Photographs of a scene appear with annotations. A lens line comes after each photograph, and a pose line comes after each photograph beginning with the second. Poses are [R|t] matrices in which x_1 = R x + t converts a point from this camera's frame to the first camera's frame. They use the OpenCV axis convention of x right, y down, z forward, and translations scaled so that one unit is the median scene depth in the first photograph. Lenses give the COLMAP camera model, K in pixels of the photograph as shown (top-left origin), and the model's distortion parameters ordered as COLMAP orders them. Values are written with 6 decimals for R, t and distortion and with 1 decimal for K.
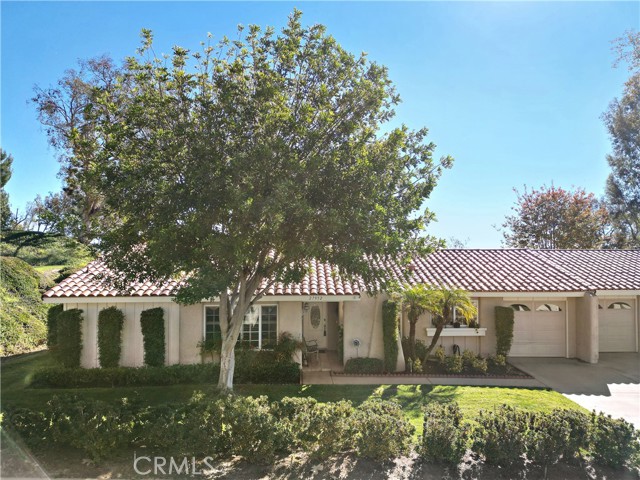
lens RADIAL K [[464.9, 0, 320.0], [0, 464.9, 240.0], [0, 0, 1]] dist [0.026963, -0.004735]
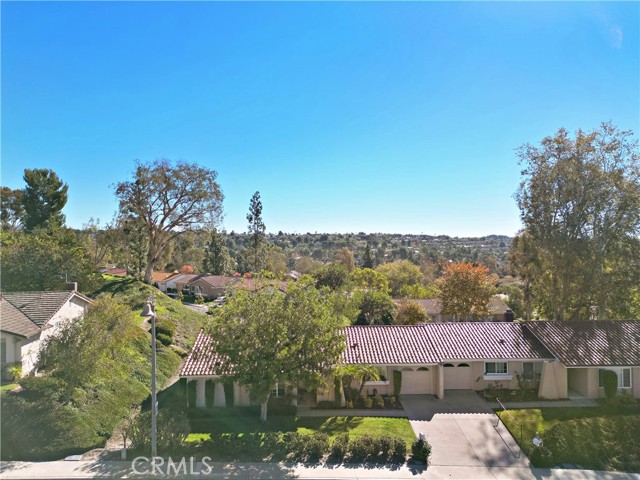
lens RADIAL K [[449.2, 0, 320.0], [0, 449.2, 240.0], [0, 0, 1]] dist [0.046029, -0.003358]
pose [[0.999696, -0.012122, -0.021451, 0.122890], [0.013504, 0.997761, 0.065499, -0.629401], [0.020609, -0.065769, 0.997622, -1.042985]]
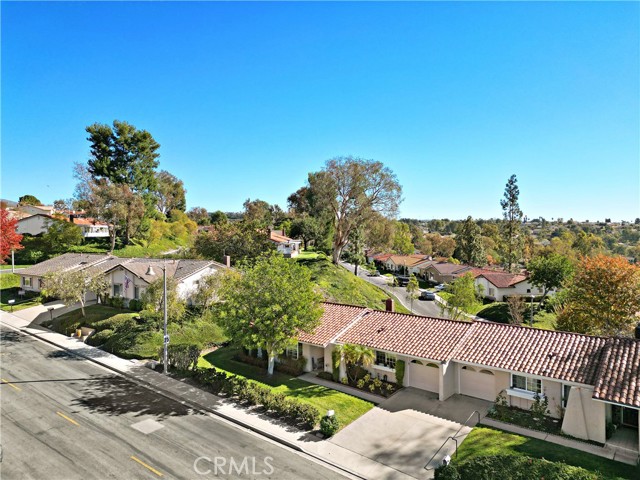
lens RADIAL K [[449.2, 0, 320.0], [0, 449.2, 240.0], [0, 0, 1]] dist [0.046029, -0.003358]
pose [[0.739901, 0.010651, -0.672632, 1.593625], [0.046875, 0.996628, 0.067344, -0.567842], [0.671081, -0.081358, 0.736907, -0.651099]]
